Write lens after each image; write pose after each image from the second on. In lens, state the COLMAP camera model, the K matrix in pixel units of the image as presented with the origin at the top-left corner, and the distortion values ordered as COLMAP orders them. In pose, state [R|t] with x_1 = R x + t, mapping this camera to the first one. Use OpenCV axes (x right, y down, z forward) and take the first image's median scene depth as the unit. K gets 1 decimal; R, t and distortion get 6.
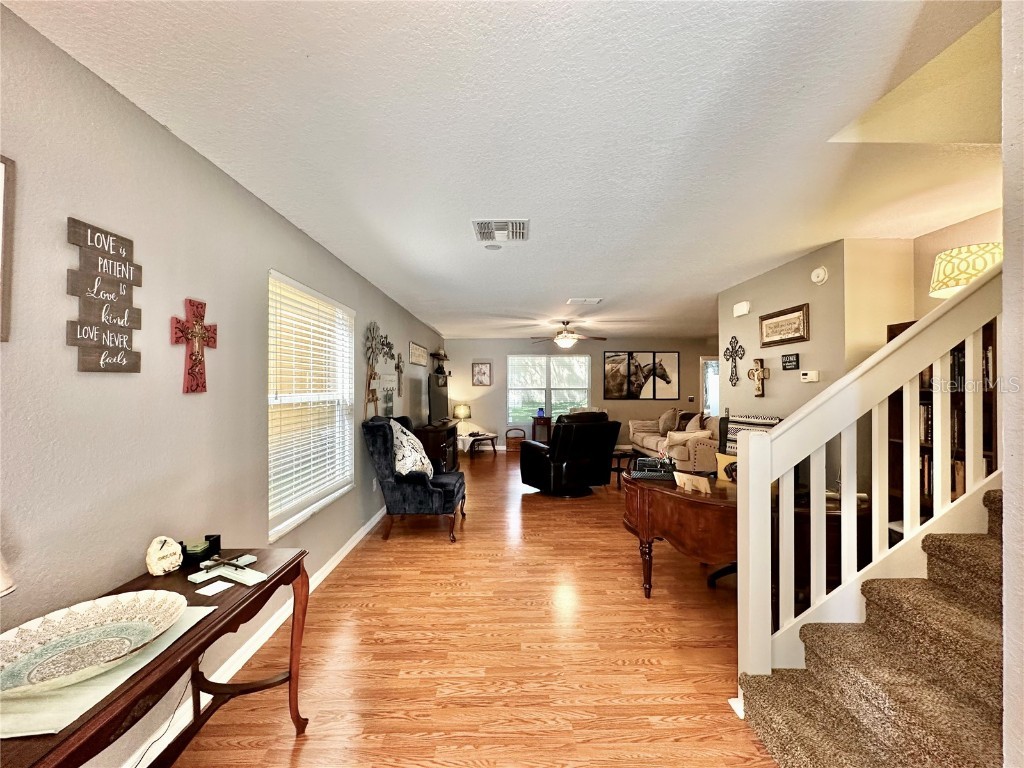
lens RADIAL K [[408.9, 0, 512.8], [0, 408.9, 383.8], [0, 0, 1]] dist [-0.001370, 0.000018]
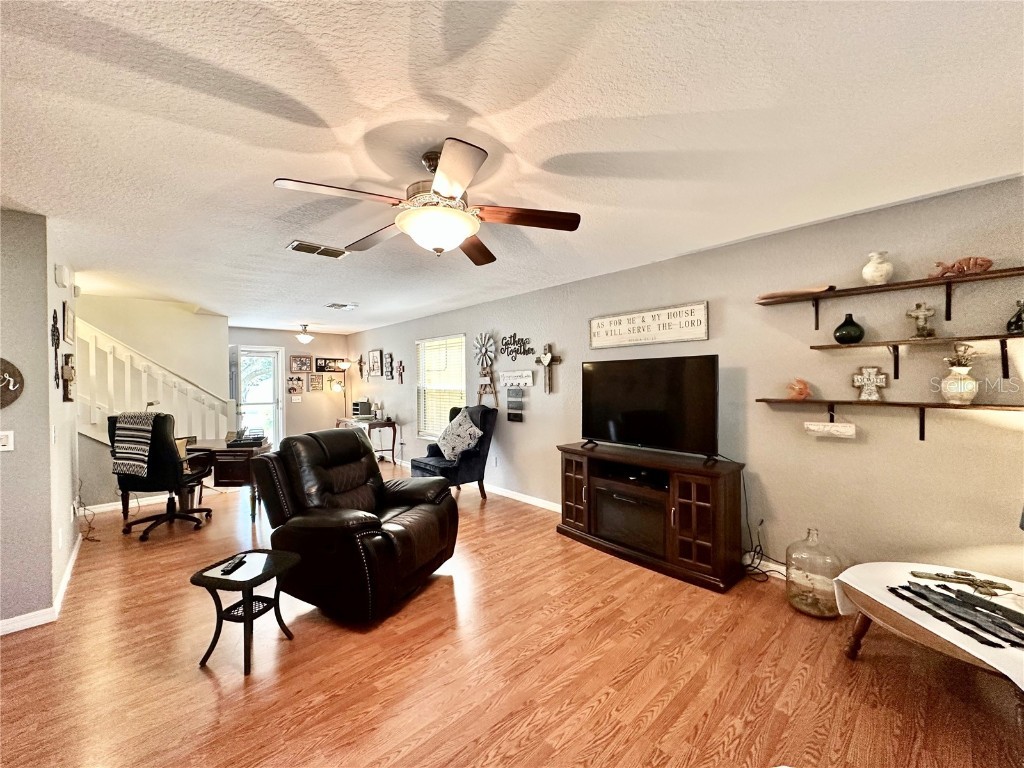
lens RADIAL K [[408.9, 0, 512.8], [0, 408.9, 383.8], [0, 0, 1]] dist [-0.001370, 0.000018]
pose [[-0.743832, 0.015408, -0.668189, 0.285407], [0.014996, 0.999867, 0.006363, 0.003101], [0.668198, -0.005287, -0.743964, 1.261332]]
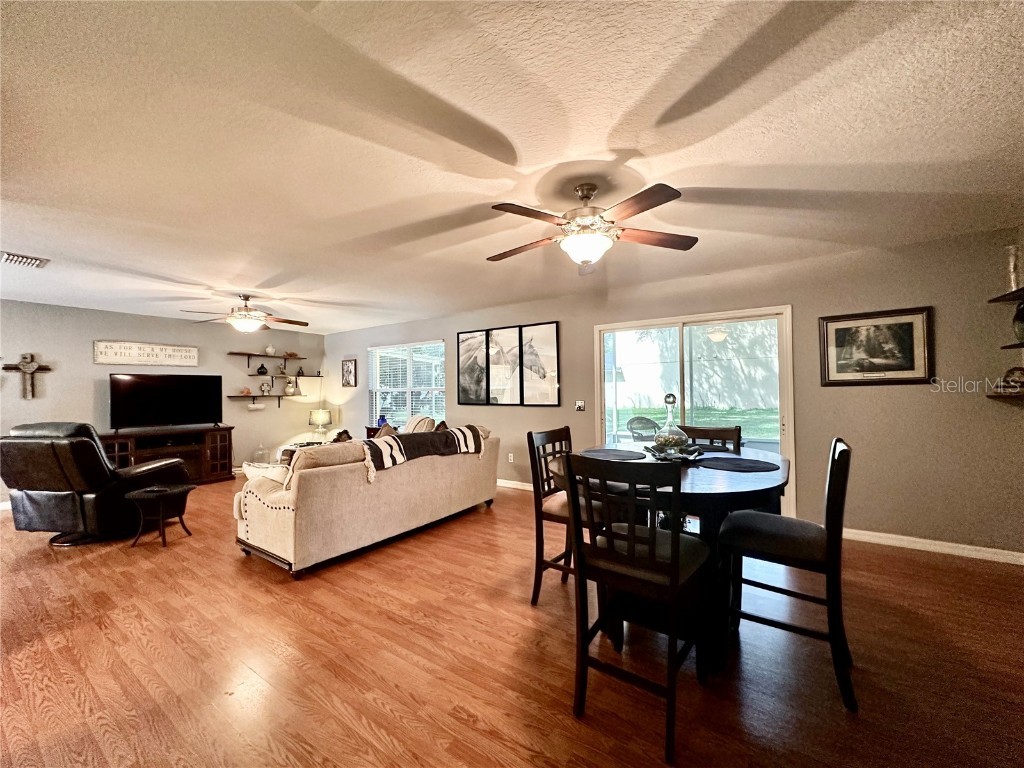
lens RADIAL K [[408.9, 0, 512.8], [0, 408.9, 383.8], [0, 0, 1]] dist [-0.001370, 0.000018]
pose [[0.814439, -0.018492, -0.579954, 0.936914], [0.013781, 0.999827, -0.012526, 0.018717], [0.580085, 0.002209, 0.814553, 0.696433]]
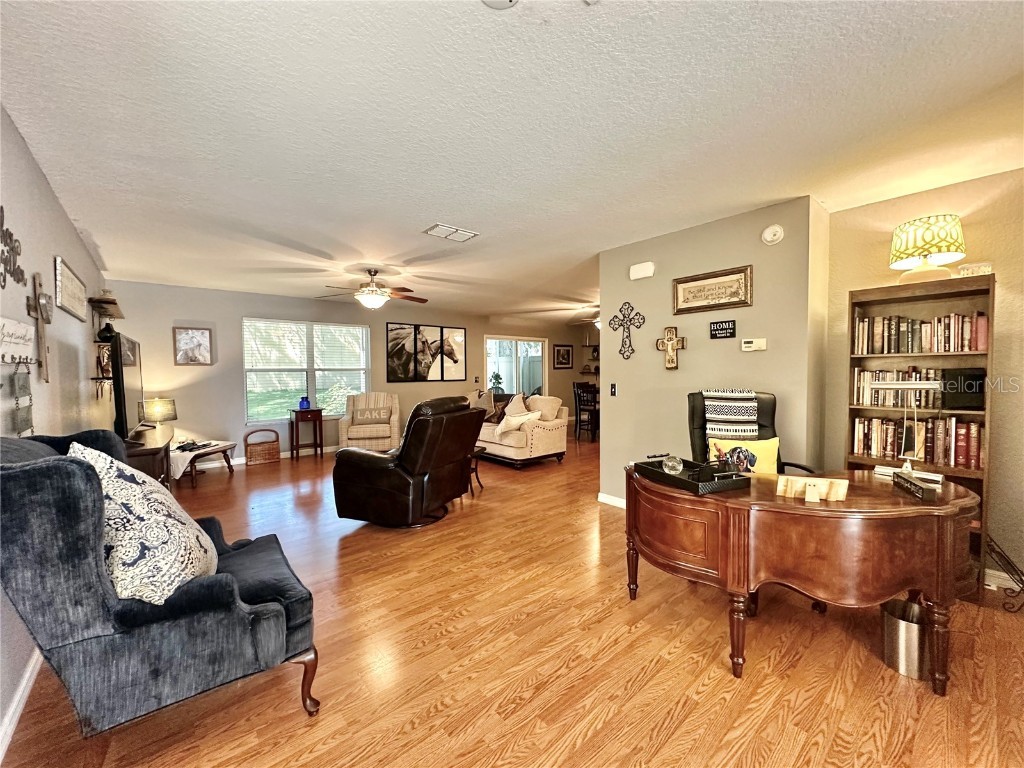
lens RADIAL K [[408.9, 0, 512.8], [0, 408.9, 383.8], [0, 0, 1]] dist [-0.001370, 0.000018]
pose [[0.767224, -0.027918, 0.640772, -0.140877], [0.004713, 0.999271, 0.037895, 0.016103], [-0.641362, -0.026054, 0.766796, 0.310685]]
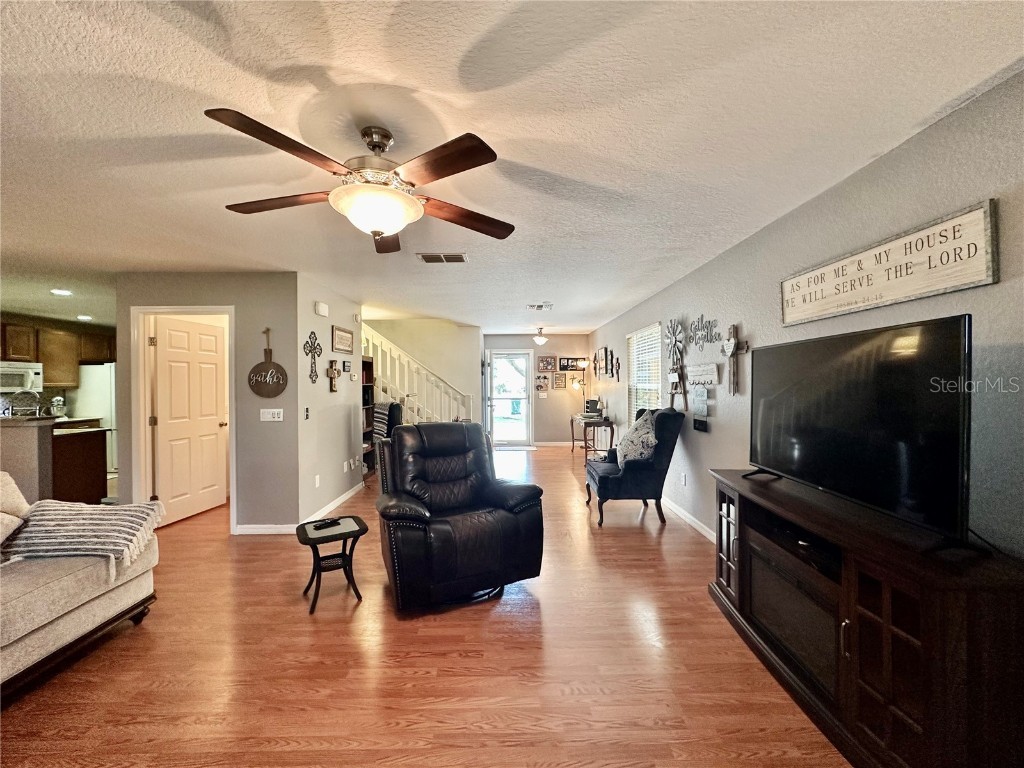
lens RADIAL K [[408.9, 0, 512.8], [0, 408.9, 383.8], [0, 0, 1]] dist [-0.001370, 0.000018]
pose [[-0.999932, 0.010755, 0.004410, 0.043290], [0.010747, 0.999941, -0.001644, 0.009120], [-0.004428, -0.001597, -0.999989, 1.277734]]
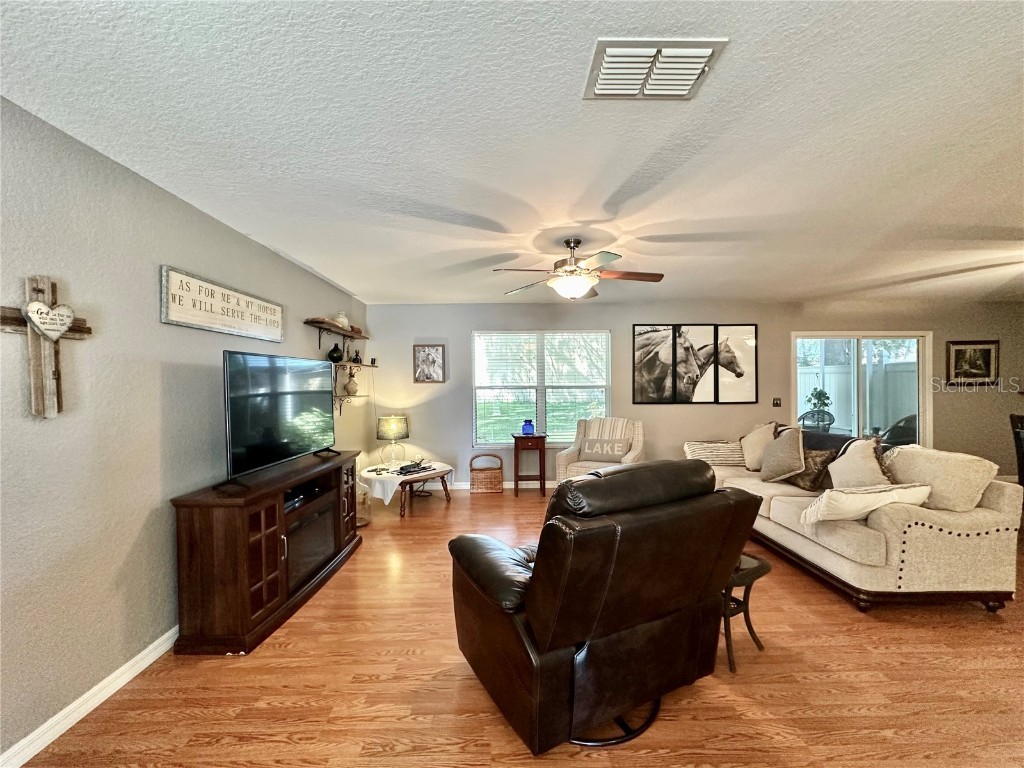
lens RADIAL K [[408.3, 0, 512.6], [0, 408.3, 384.3], [0, 0, 1]] dist [-0.000348, 0.000753]
pose [[0.999977, -0.006481, 0.002027, 0.060783], [0.006467, 0.999958, 0.006545, 0.005458], [-0.002069, -0.006532, 0.999977, 0.546423]]
